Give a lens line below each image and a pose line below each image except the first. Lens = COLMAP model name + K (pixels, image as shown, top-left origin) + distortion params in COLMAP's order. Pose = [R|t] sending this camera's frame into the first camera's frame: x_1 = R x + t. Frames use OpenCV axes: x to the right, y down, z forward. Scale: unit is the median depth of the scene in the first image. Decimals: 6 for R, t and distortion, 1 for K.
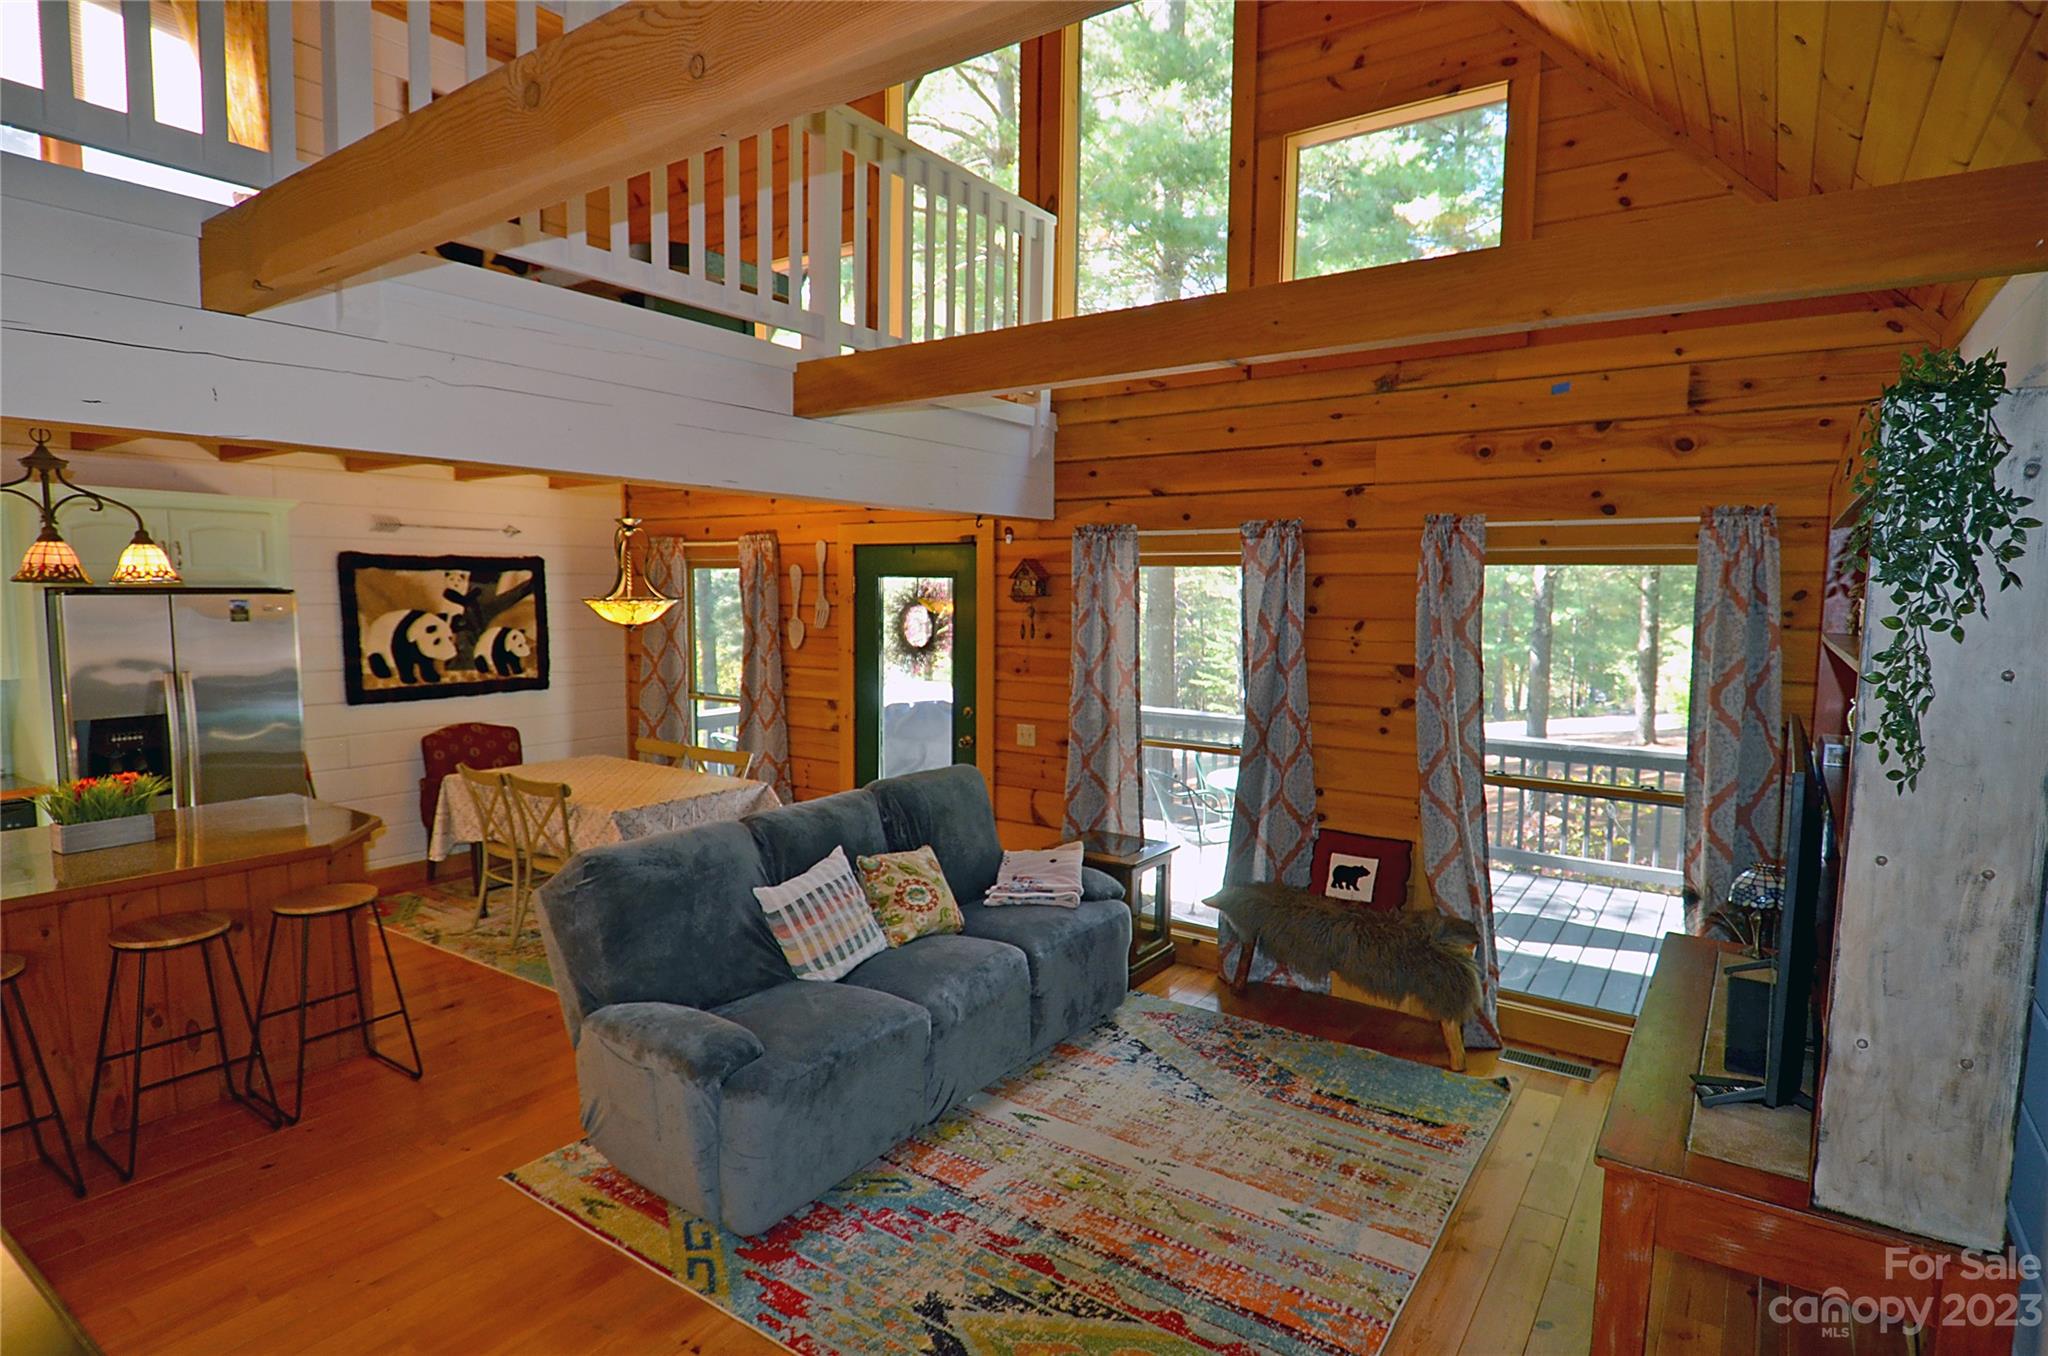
lens RADIAL K [[1063.4, 0, 1023.1], [0, 1063.4, 679.9], [0, 0, 1]] dist [0.004307, -0.002620]
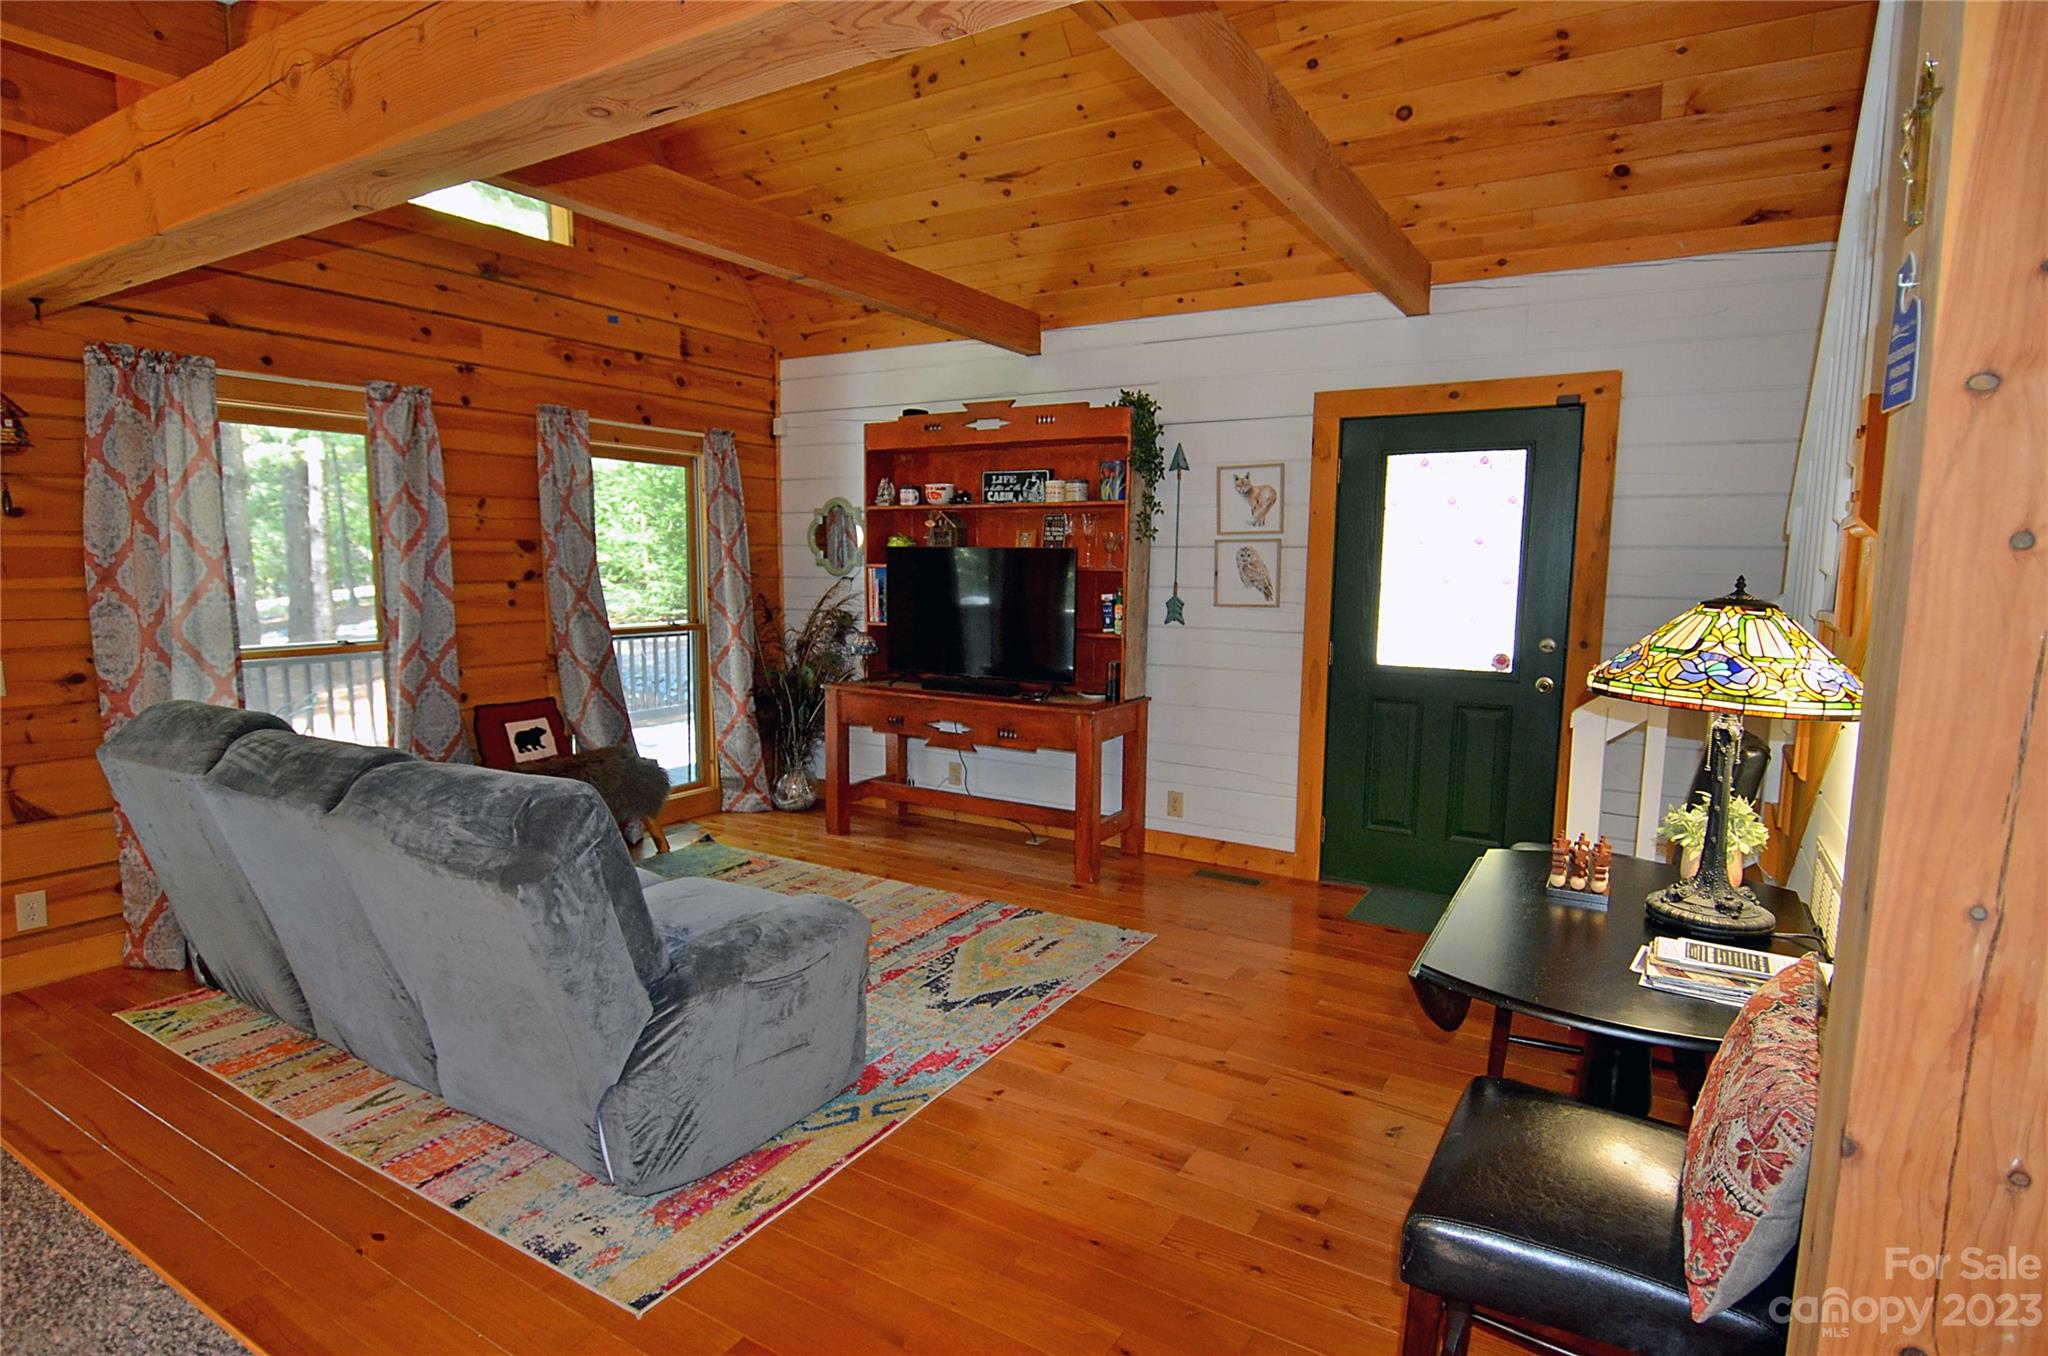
lens RADIAL K [[1063.4, 0, 1018.0], [0, 1063.4, 679.6], [0, 0, 1]] dist [0.004307, -0.002620]
pose [[-0.064804, -0.122567, 0.990342, -0.545553], [0.082744, 0.988351, 0.127735, 0.020840], [-0.994462, 0.090223, -0.053908, 0.397029]]
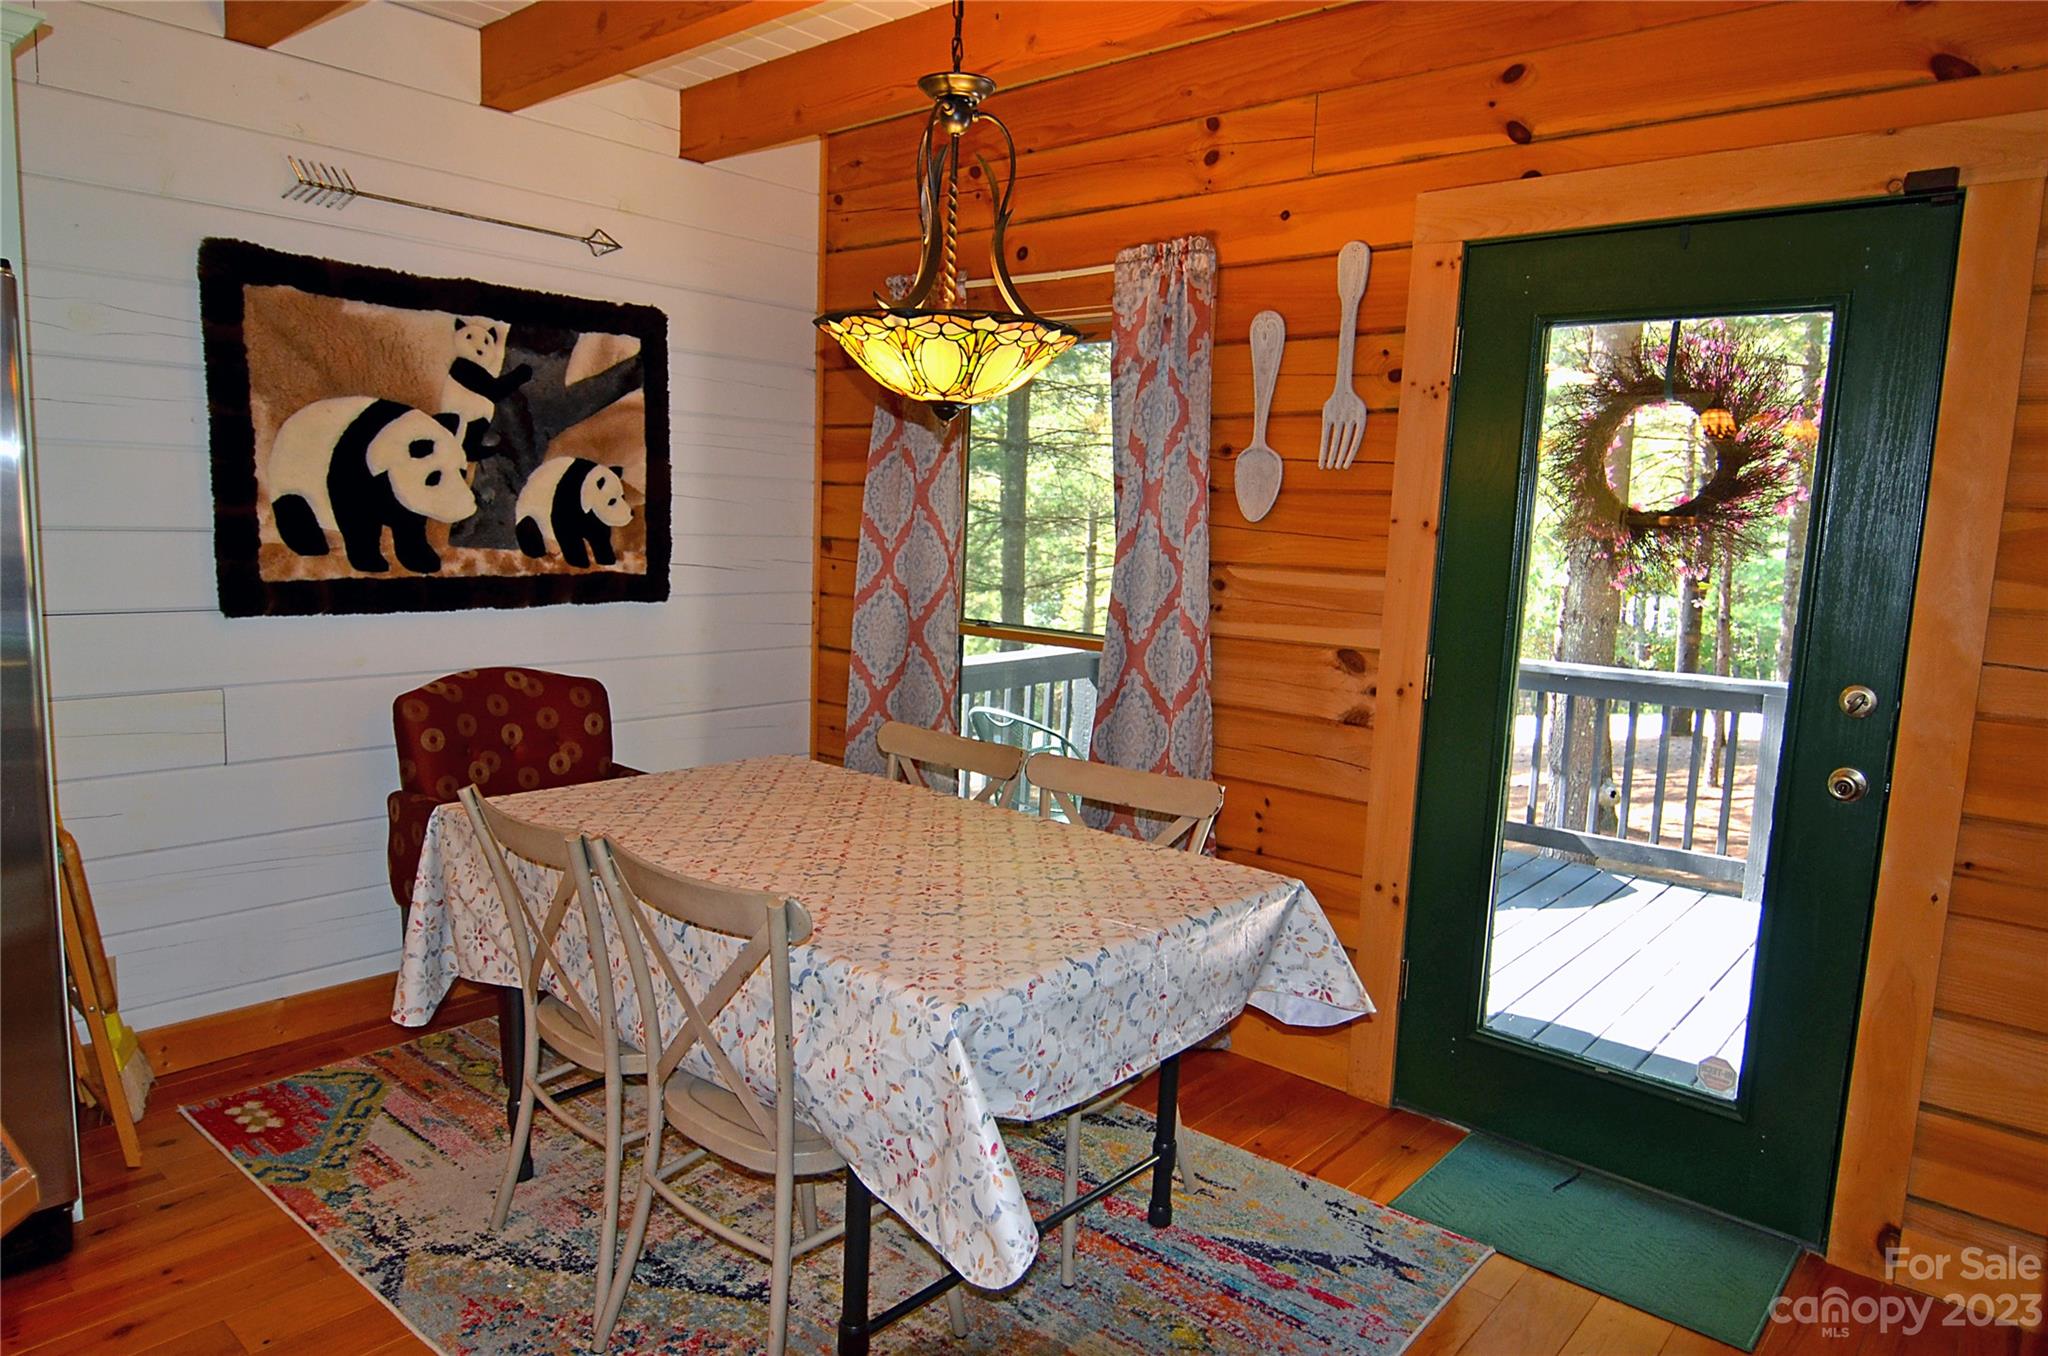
lens RADIAL K [[1298.4, 0, 1026.4], [0, 1298.4, 681.6], [0, 0, 1]] dist [-0.000811, -0.003050]
pose [[0.993820, 0.041504, -0.102950, -0.256214], [-0.037238, 0.998380, 0.043020, 0.015282], [0.104569, -0.038920, 0.993756, 0.503569]]
